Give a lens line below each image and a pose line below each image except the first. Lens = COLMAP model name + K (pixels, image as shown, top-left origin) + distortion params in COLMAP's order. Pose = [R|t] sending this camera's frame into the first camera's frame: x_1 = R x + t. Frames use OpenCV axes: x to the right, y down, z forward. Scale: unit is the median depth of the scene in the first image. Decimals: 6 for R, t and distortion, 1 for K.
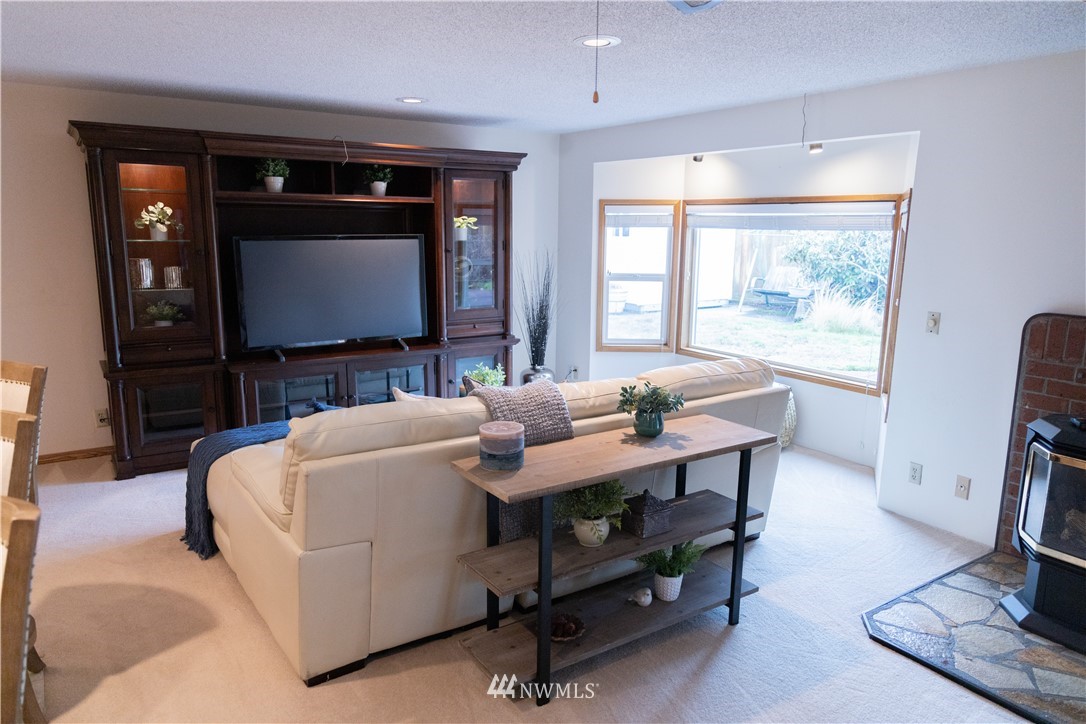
lens RADIAL K [[735.4, 0, 540.4], [0, 735.4, 363.7], [0, 0, 1]] dist [0.008675, 0.010521]
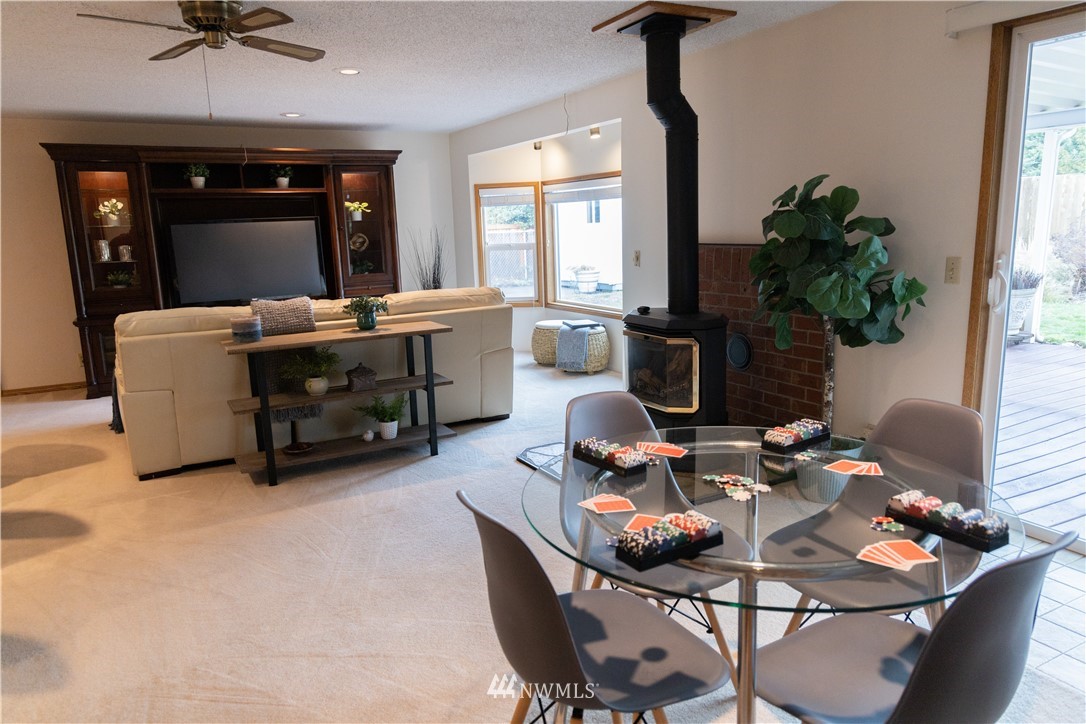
lens RADIAL K [[735.4, 0, 547.1], [0, 735.4, 364.3], [0, 0, 1]] dist [0.008675, 0.010521]
pose [[0.995465, -0.026954, -0.091232, 0.392330], [0.026964, 0.999636, -0.001122, 0.108841], [0.091229, -0.001343, 0.995829, -0.290113]]
